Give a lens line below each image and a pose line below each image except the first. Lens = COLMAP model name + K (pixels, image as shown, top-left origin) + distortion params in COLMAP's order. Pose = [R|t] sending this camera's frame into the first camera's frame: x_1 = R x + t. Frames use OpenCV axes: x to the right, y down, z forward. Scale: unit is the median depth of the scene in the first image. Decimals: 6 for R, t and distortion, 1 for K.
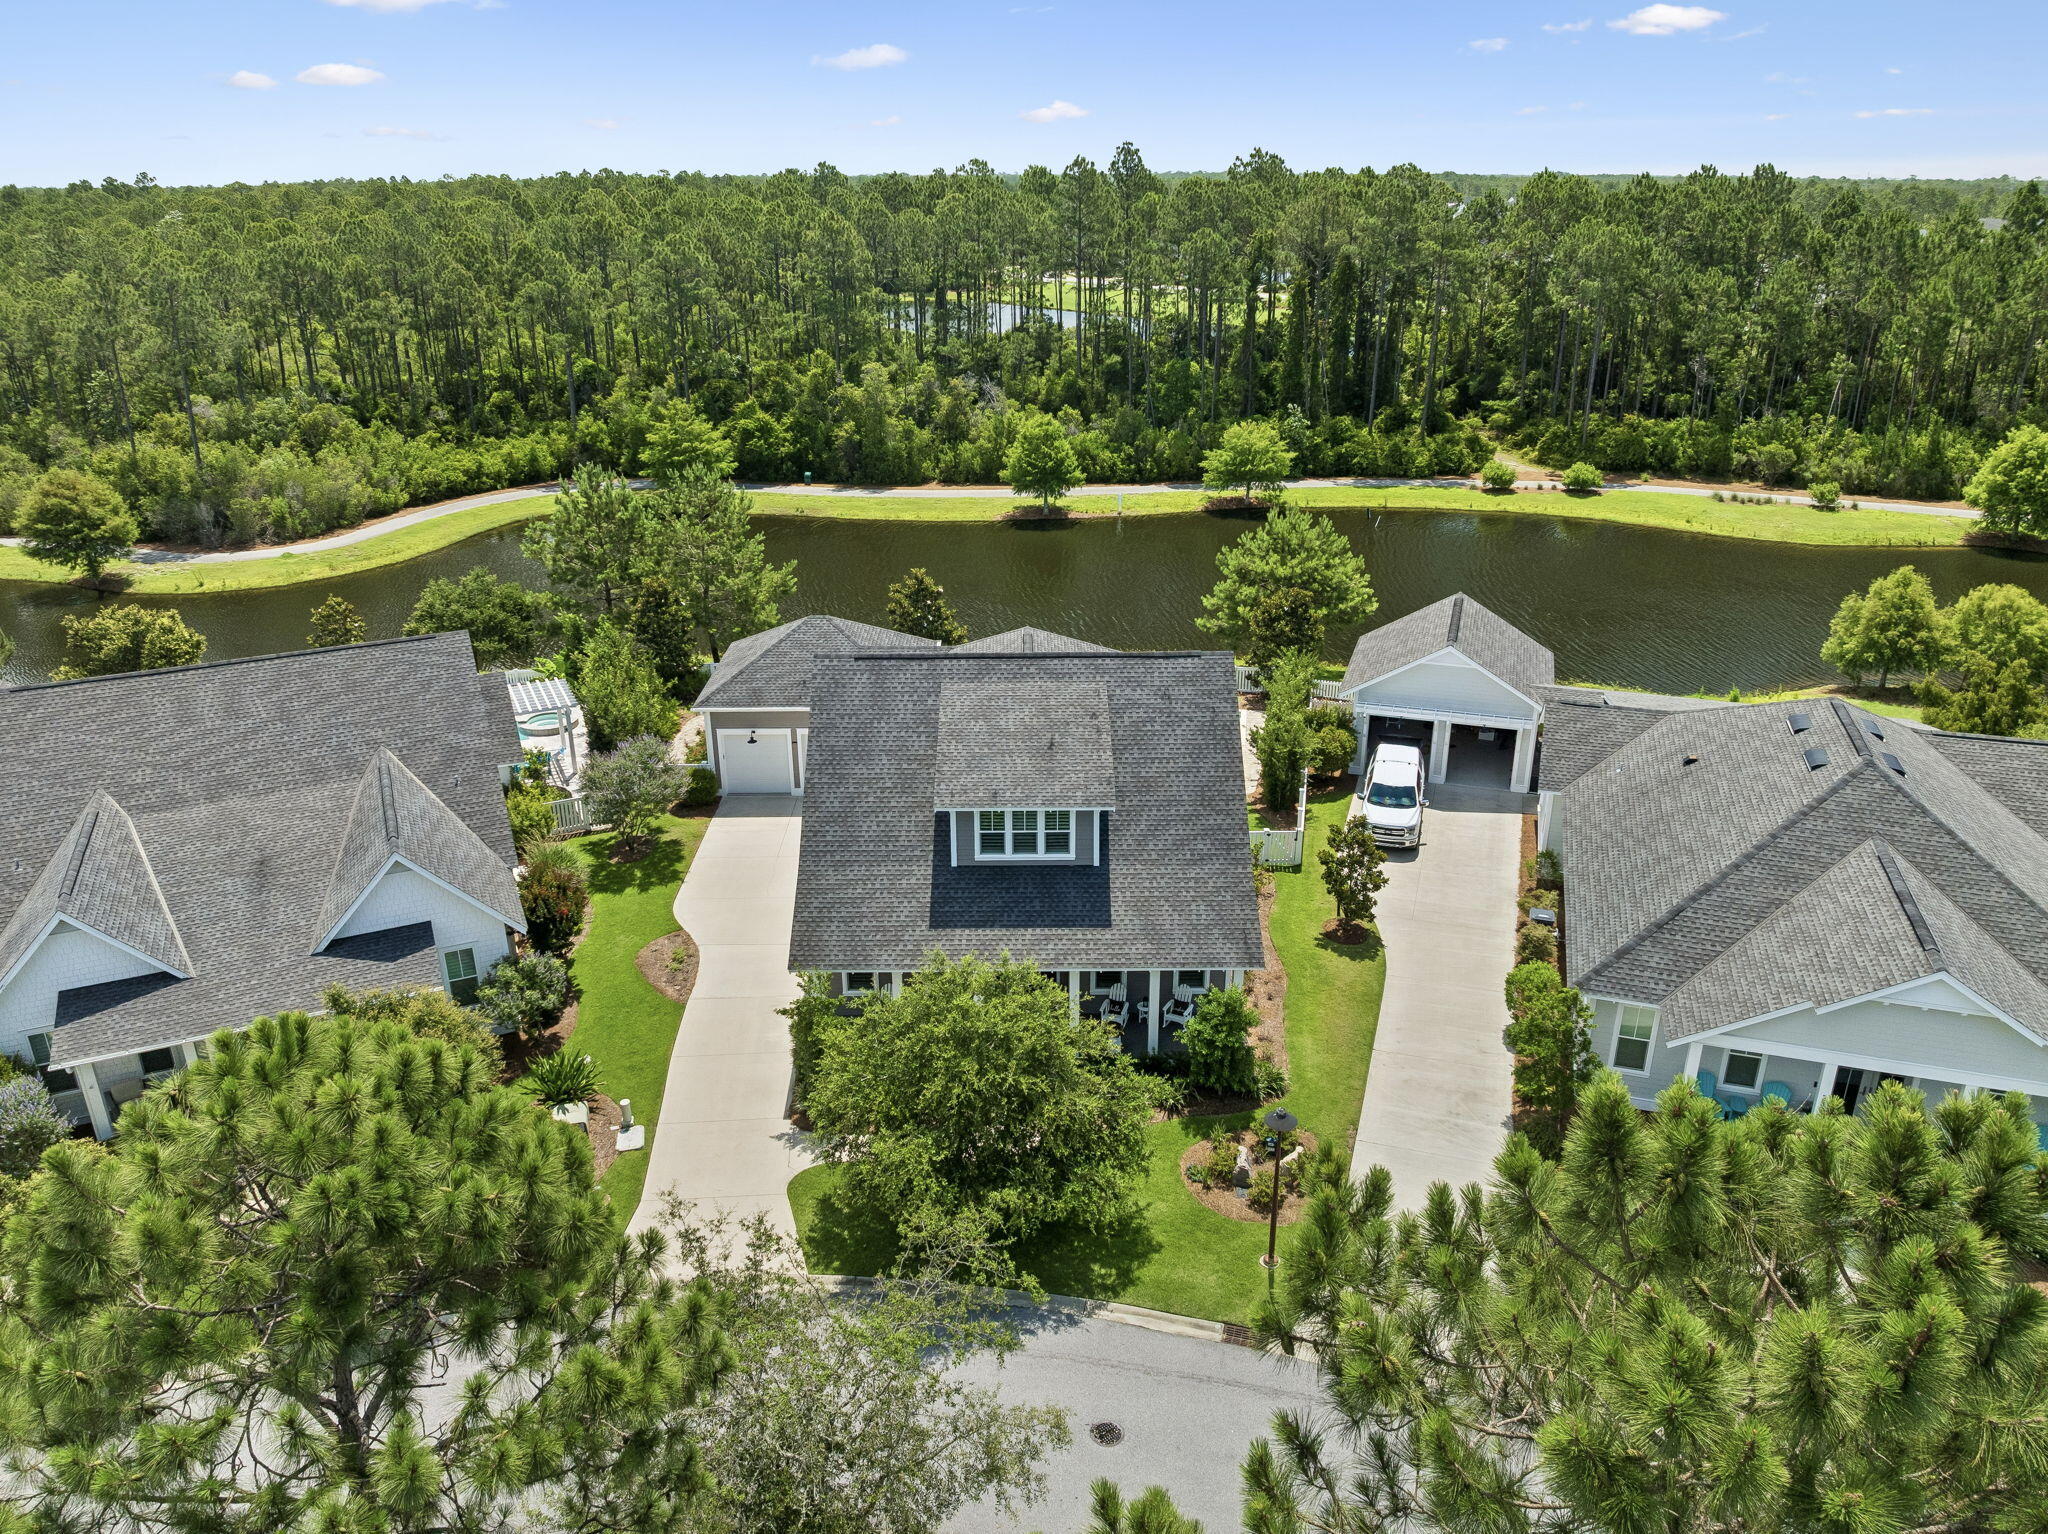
lens RADIAL K [[1470.5, 0, 1022.8], [0, 1470.5, 767.4], [0, 0, 1]] dist [-0.004741, -0.005507]
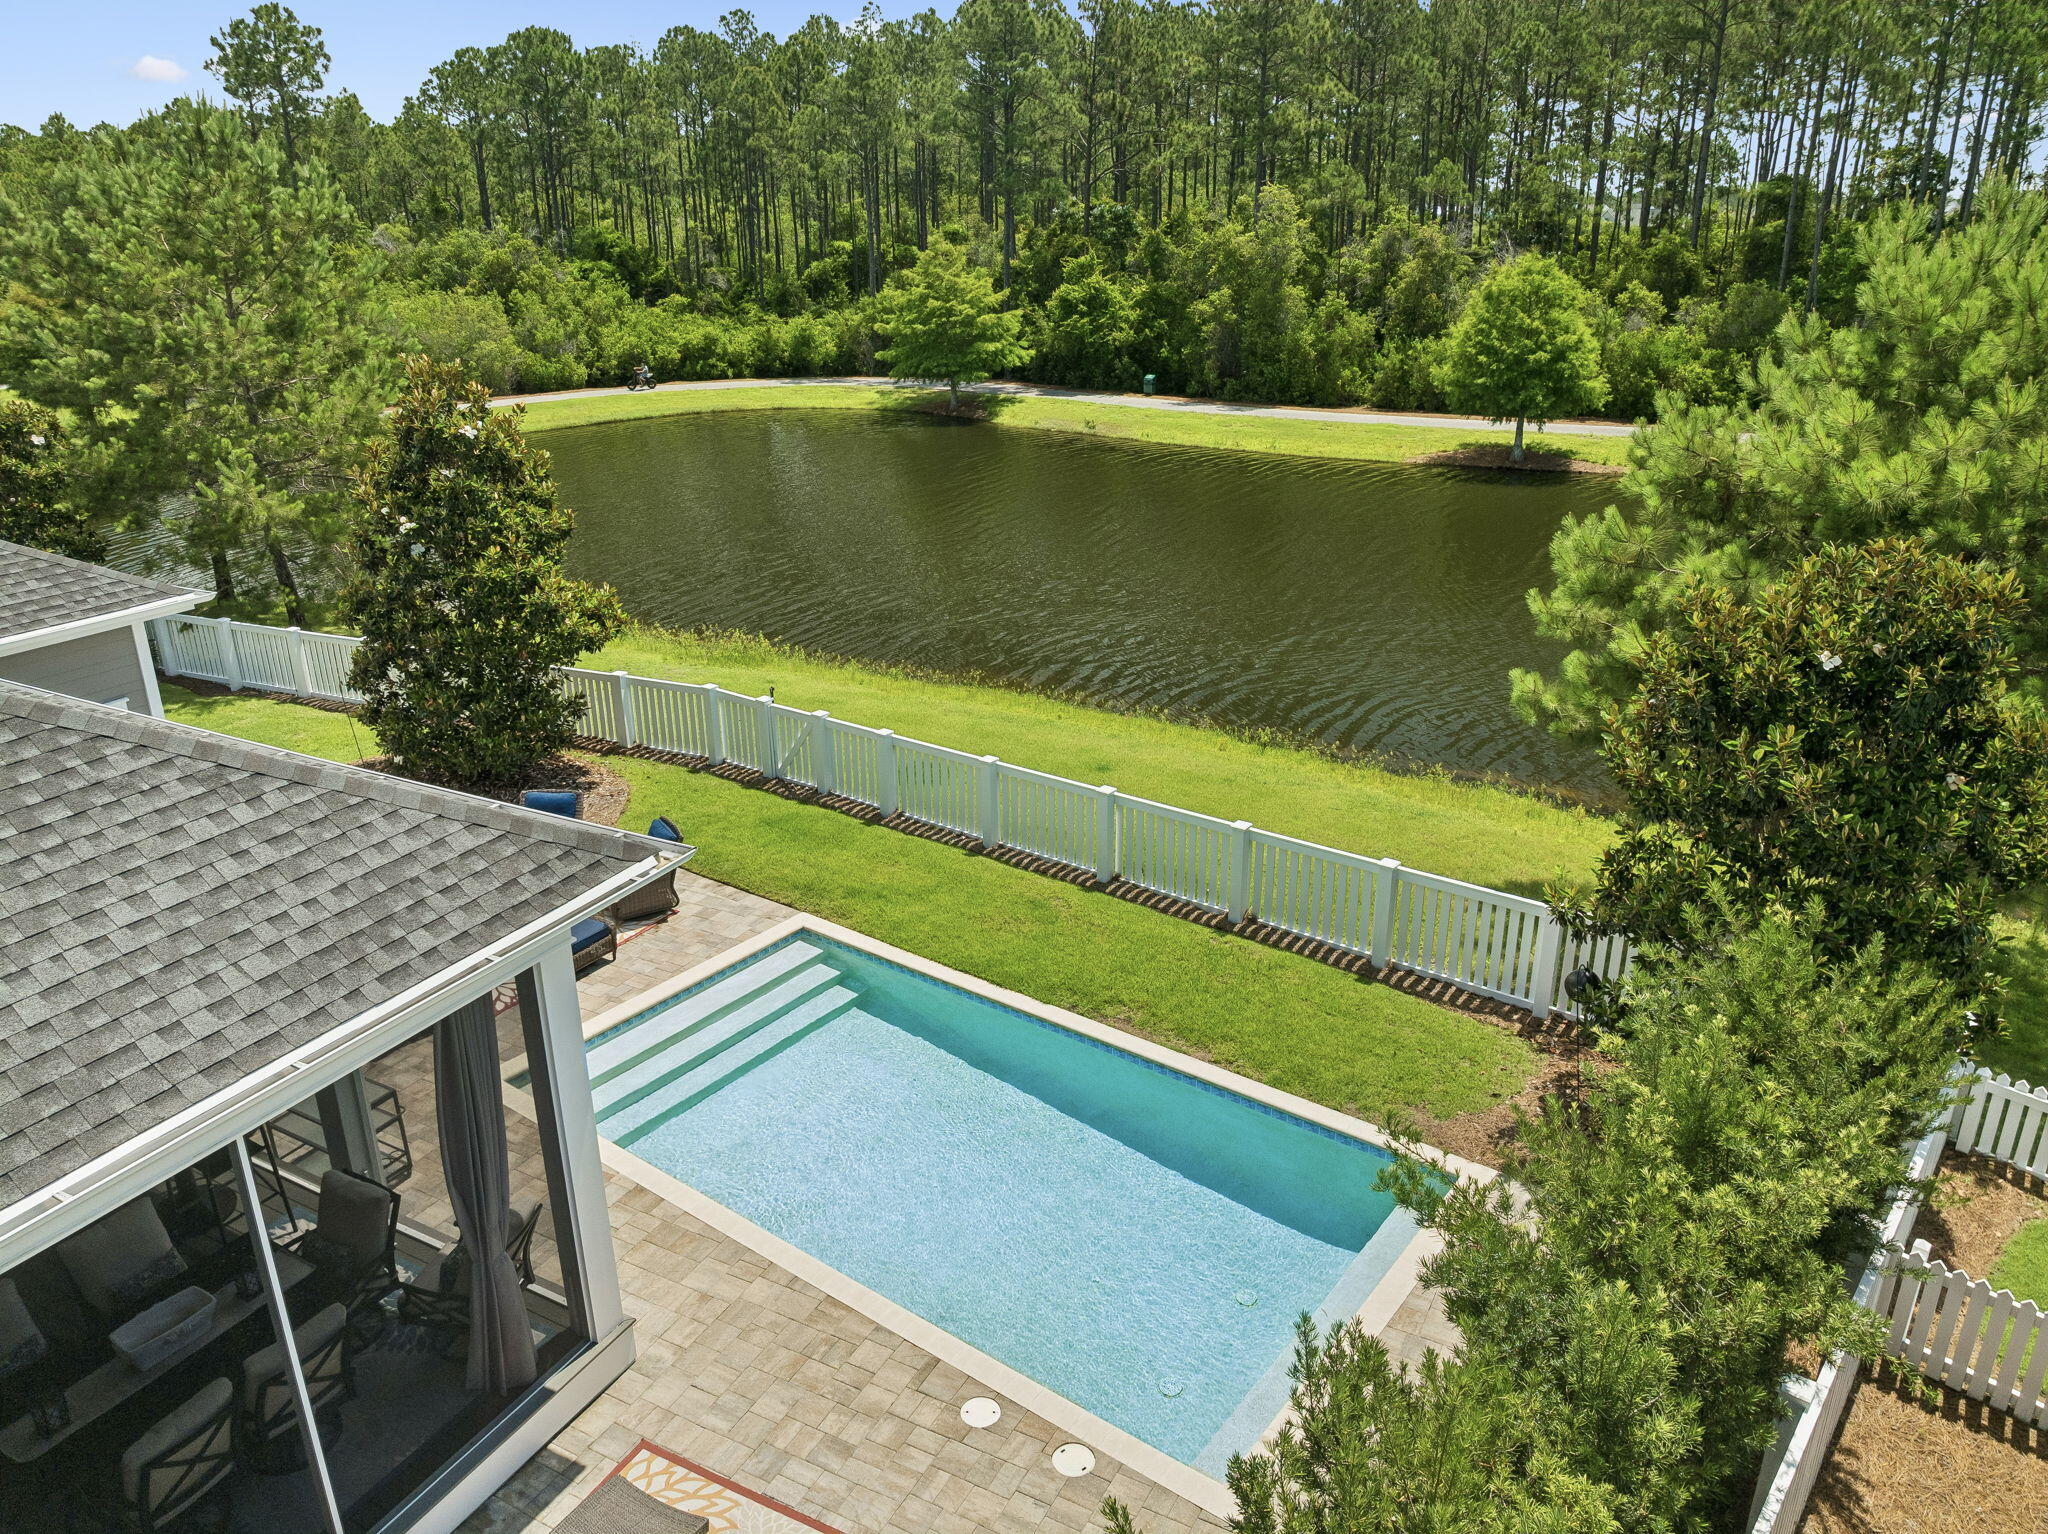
lens RADIAL K [[1470.5, 0, 1027.9], [0, 1470.5, 767.9], [0, 0, 1]] dist [-0.004741, -0.005507]
pose [[0.886249, 0.163062, -0.433558, 0.096281], [-0.171620, 0.984968, 0.019633, -0.045838], [0.430242, 0.057007, 0.900912, 0.447491]]
